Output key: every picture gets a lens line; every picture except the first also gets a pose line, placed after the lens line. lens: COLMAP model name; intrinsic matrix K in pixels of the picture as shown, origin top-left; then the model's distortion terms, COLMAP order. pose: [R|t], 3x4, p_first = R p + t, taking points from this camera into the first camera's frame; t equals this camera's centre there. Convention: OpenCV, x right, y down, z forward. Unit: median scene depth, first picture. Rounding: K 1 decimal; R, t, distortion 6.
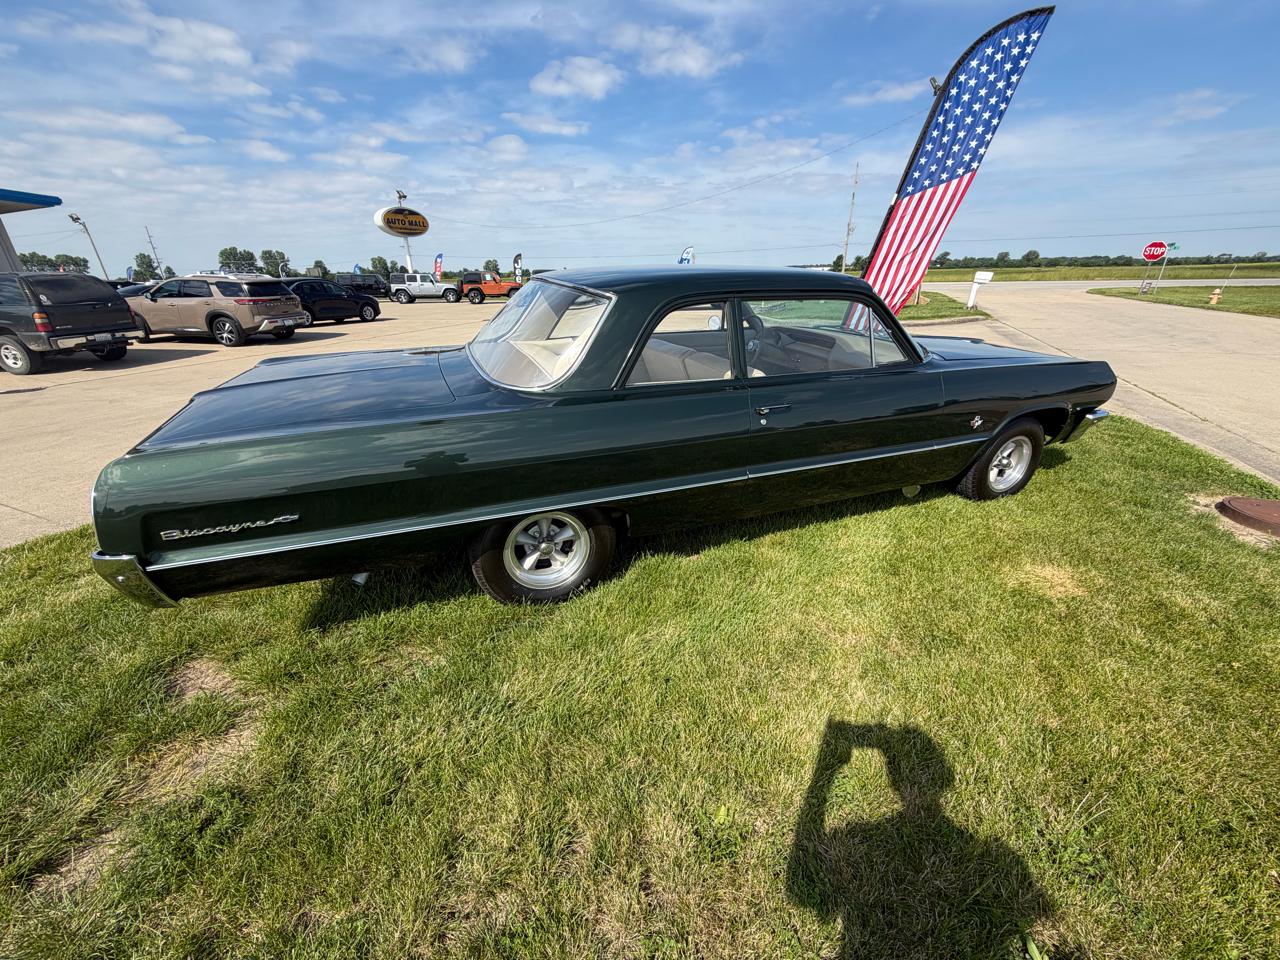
lens RADIAL K [[507.9, 0, 644.8], [0, 507.9, 465.1], [0, 0, 1]] dist [-0.000118, -0.000074]
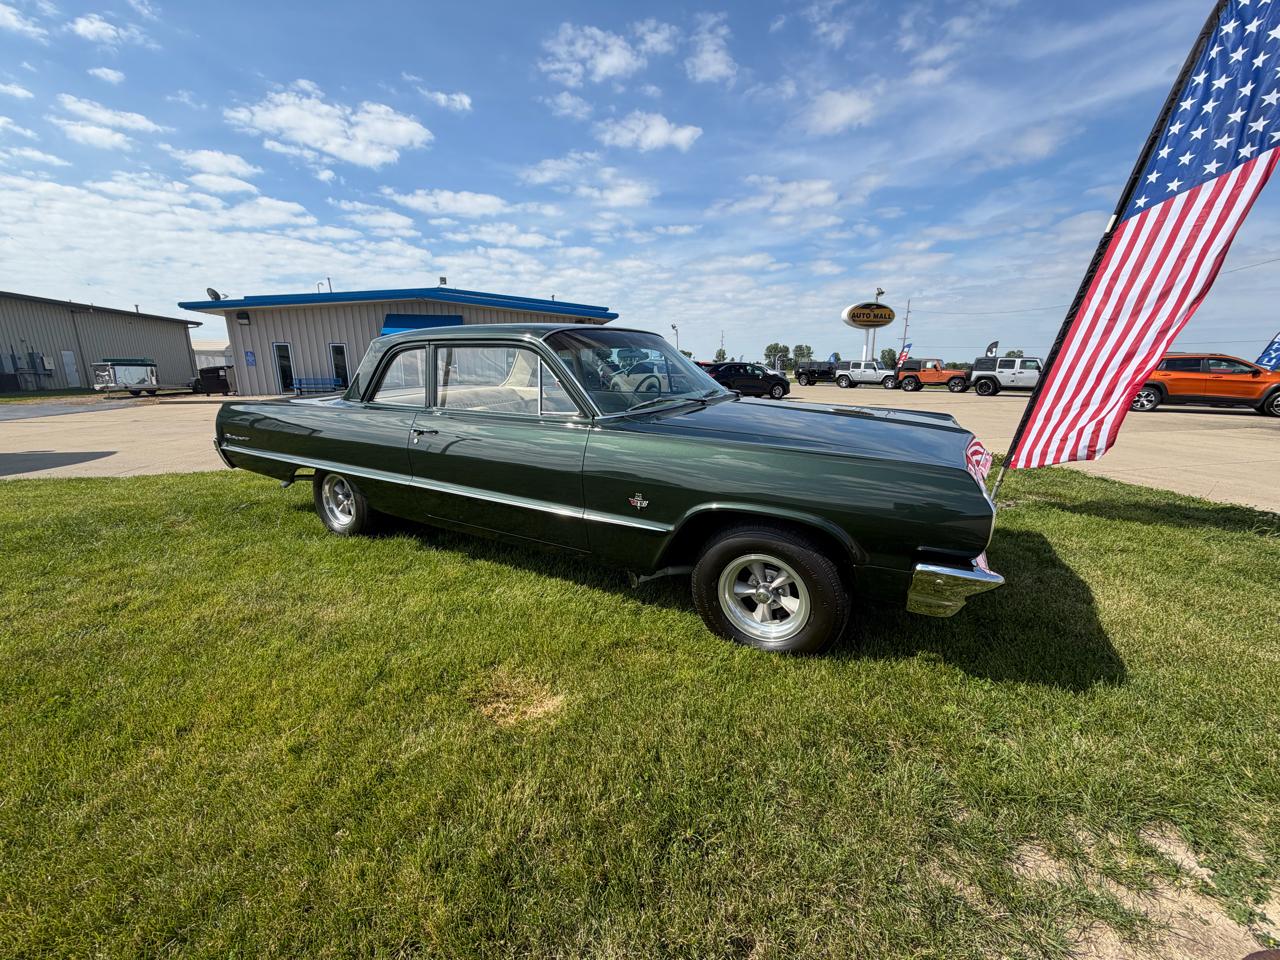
lens RADIAL K [[507.9, 0, 660.2], [0, 507.9, 486.8], [0, 0, 1]] dist [-0.000118, -0.000074]
pose [[0.641519, 0.188450, -0.743599, 1.111244], [-0.279511, 0.960140, 0.002188, -0.070677], [0.714372, 0.206440, 0.668622, 0.380079]]
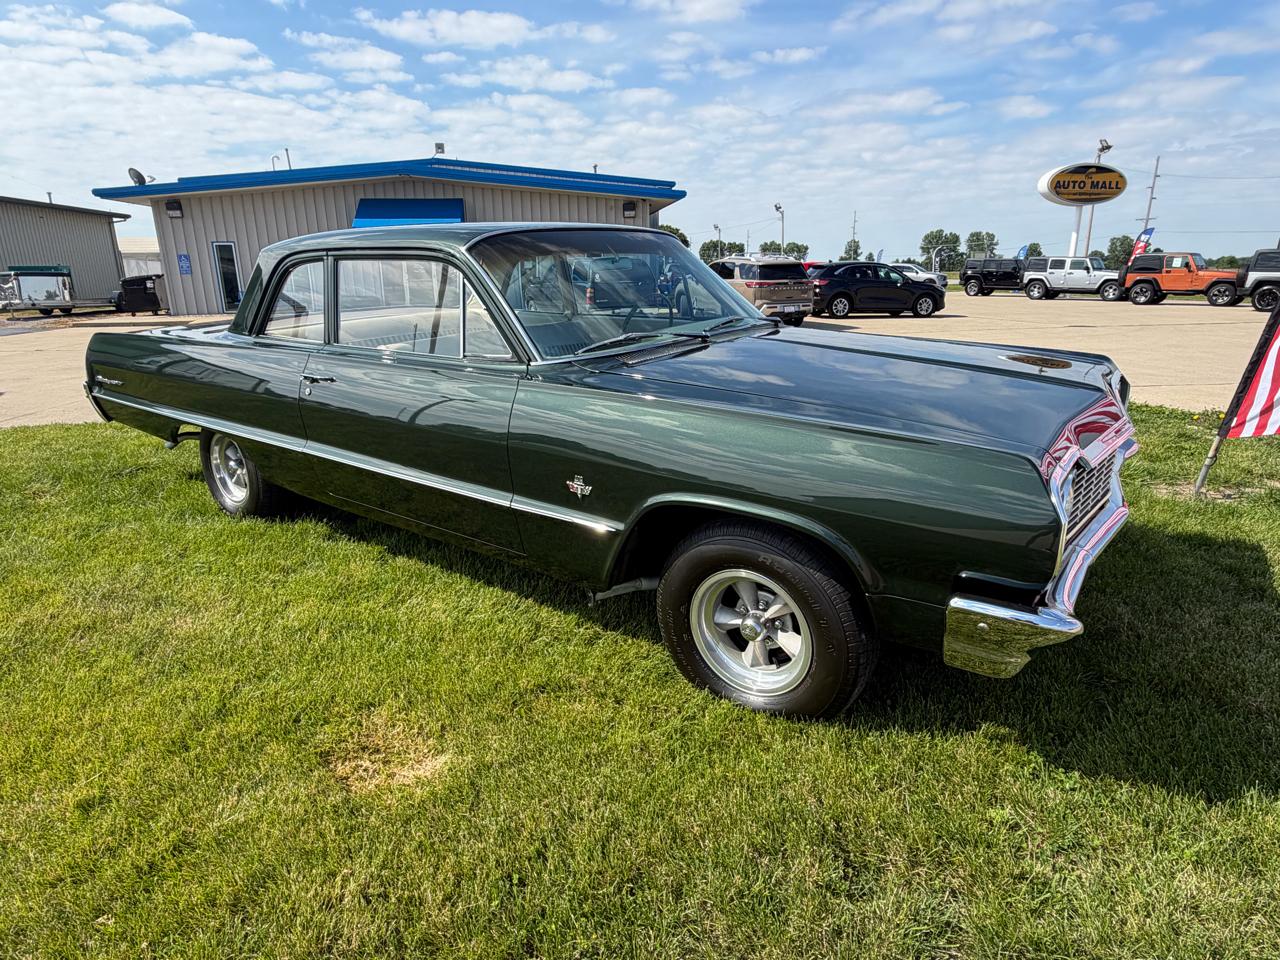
lens RADIAL K [[733.2, 0, 671.8], [0, 733.2, 498.8], [0, 0, 1]] dist [0.002087, -0.001002]
pose [[0.549535, 0.257170, -0.794906, 1.242605], [-0.294359, 0.950034, 0.103861, -0.176835], [0.781898, 0.176913, 0.597778, 0.566326]]
